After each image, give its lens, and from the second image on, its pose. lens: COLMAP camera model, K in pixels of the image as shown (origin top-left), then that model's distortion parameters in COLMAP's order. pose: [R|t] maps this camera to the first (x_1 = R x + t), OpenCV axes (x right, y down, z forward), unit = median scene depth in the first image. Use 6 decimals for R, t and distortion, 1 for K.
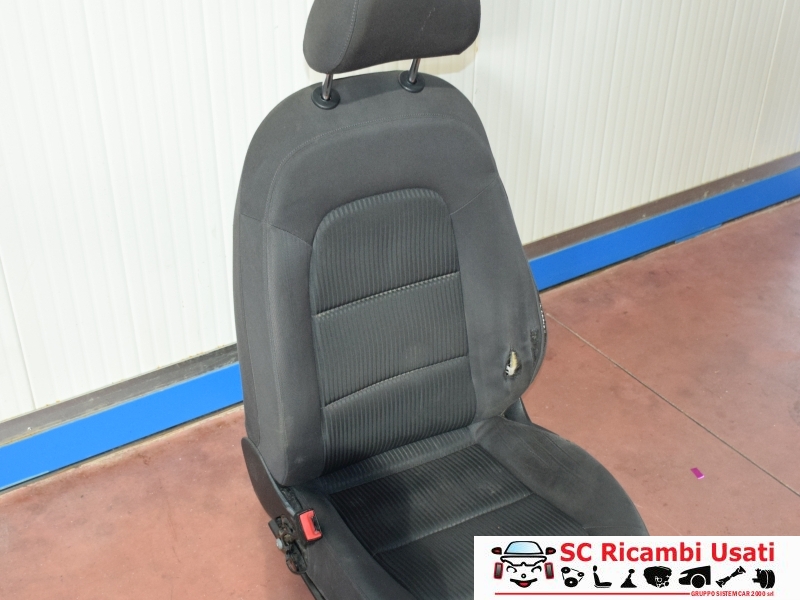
lens RADIAL K [[1005.1, 0, 398.9], [0, 1005.1, 303.2], [0, 0, 1]] dist [-0.025915, 0.000000]
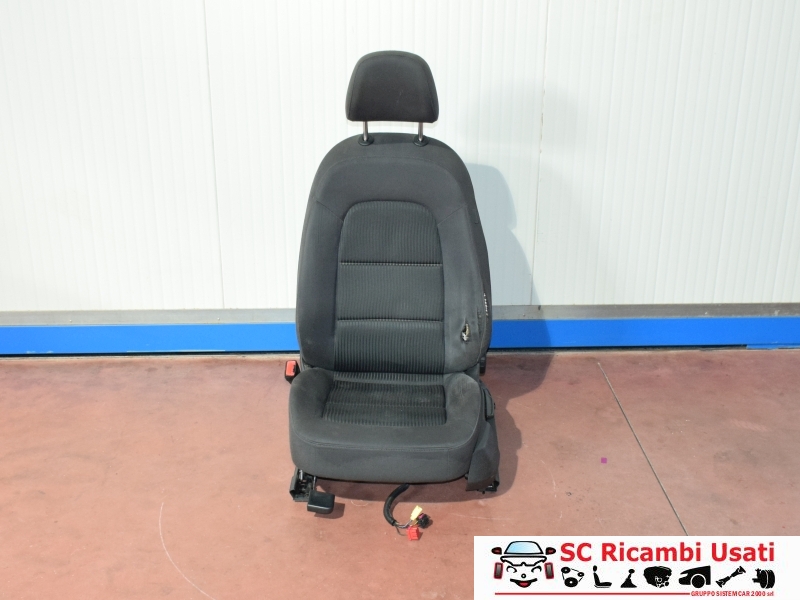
lens RADIAL K [[1005.1, 0, 400.1], [0, 1005.1, 298.1], [0, 0, 1]] dist [-0.025915, 0.000000]
pose [[0.848897, 0.174194, -0.499029, 0.780393], [-0.274132, 0.952324, -0.133902, 0.242538], [0.451913, 0.250469, 0.856178, -0.369600]]
